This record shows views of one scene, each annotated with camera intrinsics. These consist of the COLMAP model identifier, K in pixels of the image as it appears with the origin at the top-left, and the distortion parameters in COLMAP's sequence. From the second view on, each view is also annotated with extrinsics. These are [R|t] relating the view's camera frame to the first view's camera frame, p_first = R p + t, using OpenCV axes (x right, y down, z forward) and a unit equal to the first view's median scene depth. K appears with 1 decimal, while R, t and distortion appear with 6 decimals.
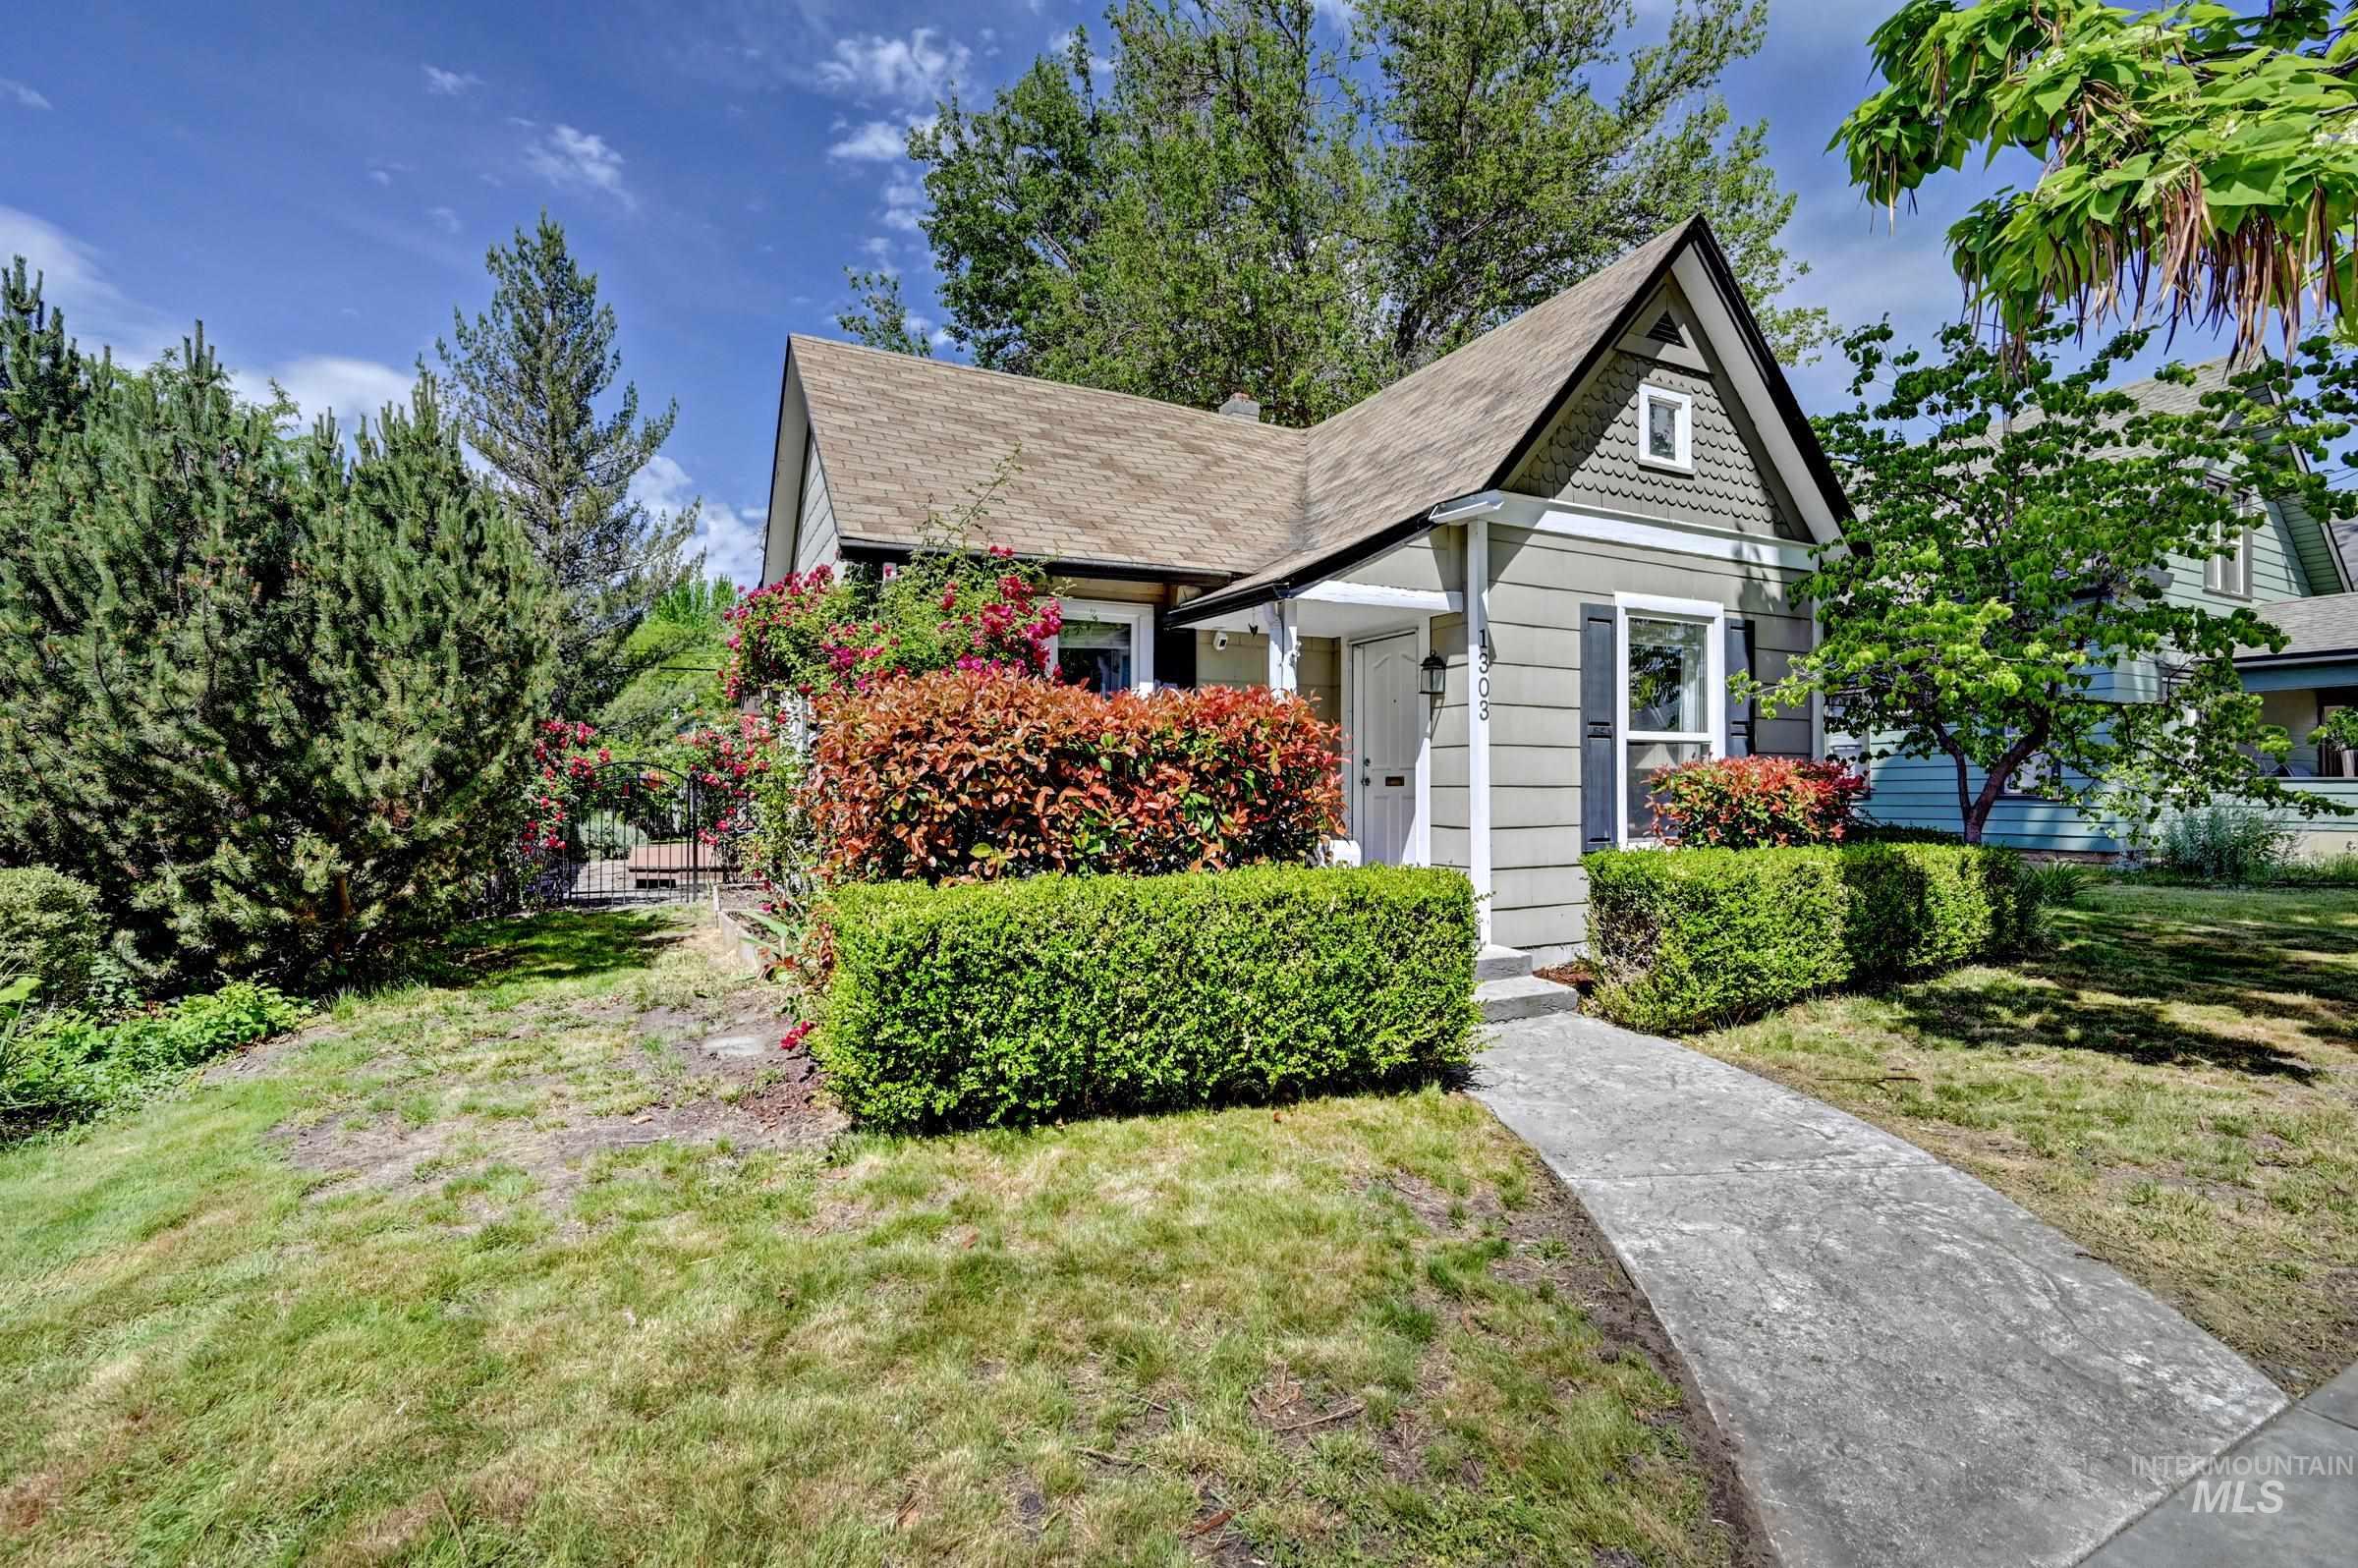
lens RADIAL K [[1003.7, 0, 1180.6], [0, 1003.7, 785.5], [0, 0, 1]] dist [0.004582, 0.000010]
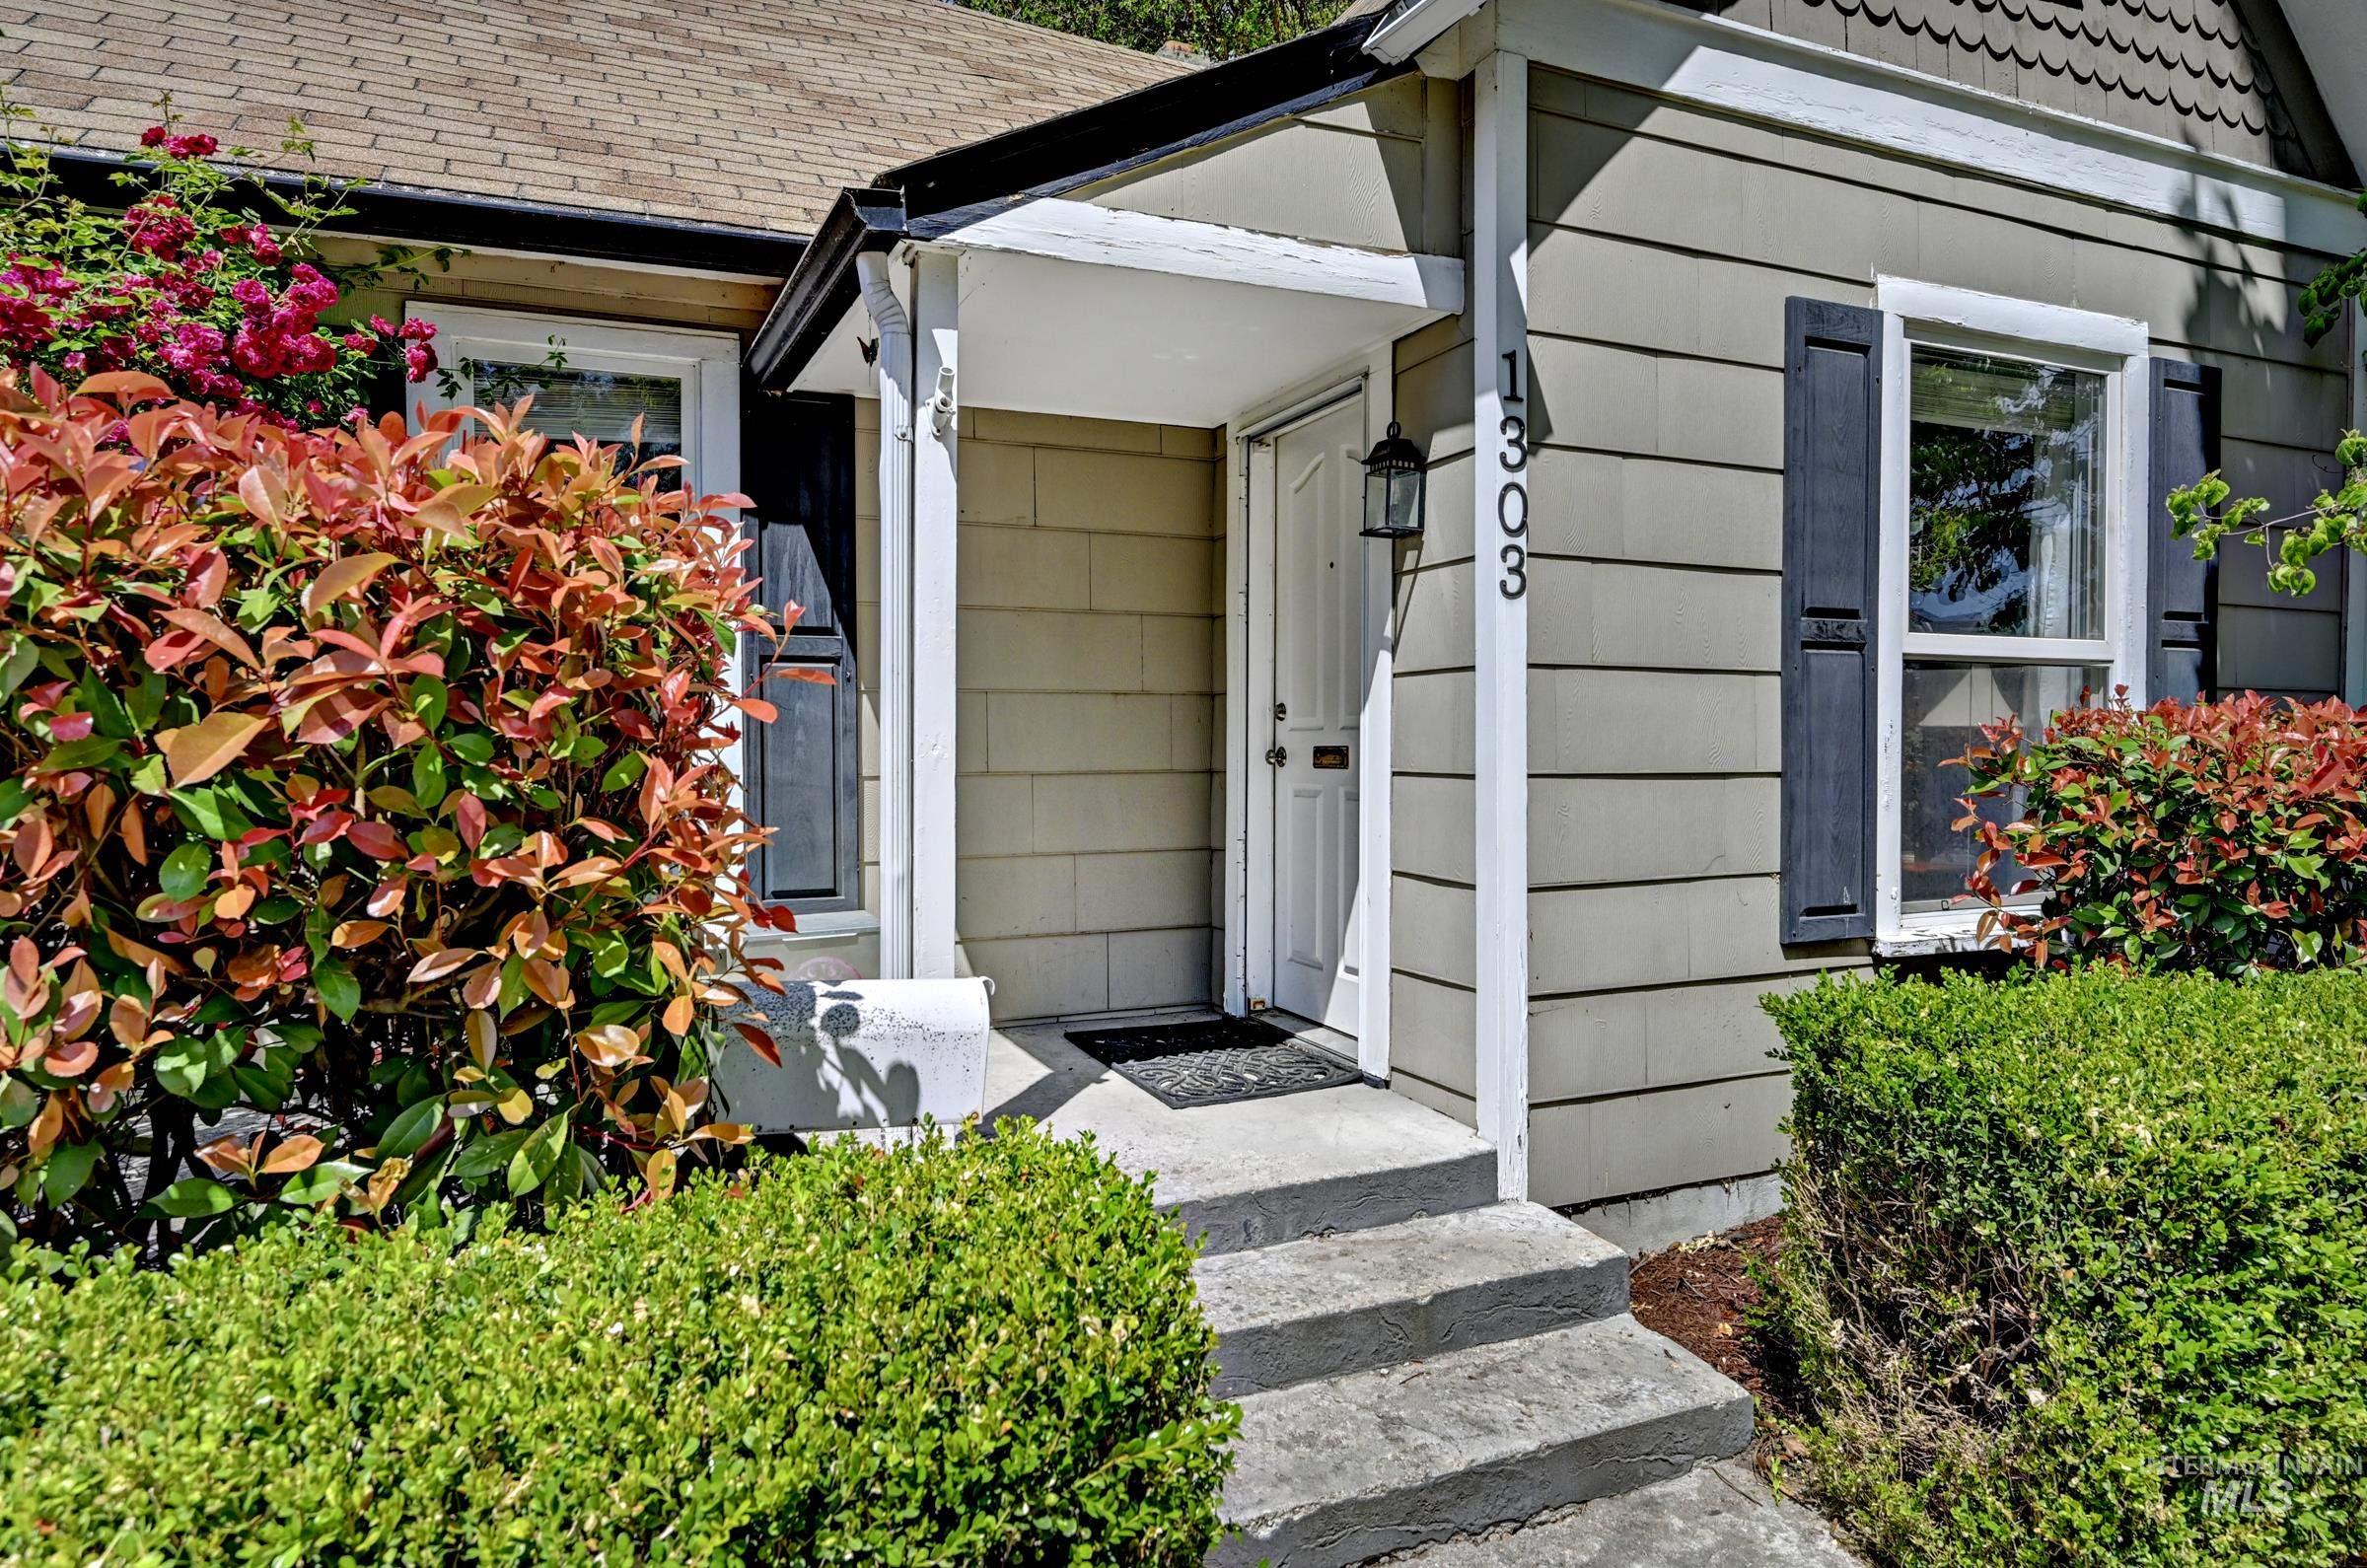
lens RADIAL K [[1391.2, 0, 1178.0], [0, 1391.2, 770.1], [0, 0, 1]] dist [0.013146, 0.002040]
pose [[0.998931, 0.001905, -0.046198, 0.190299], [-0.000966, 0.999793, 0.020329, -0.011351], [0.046227, -0.020262, 0.998725, 0.450553]]
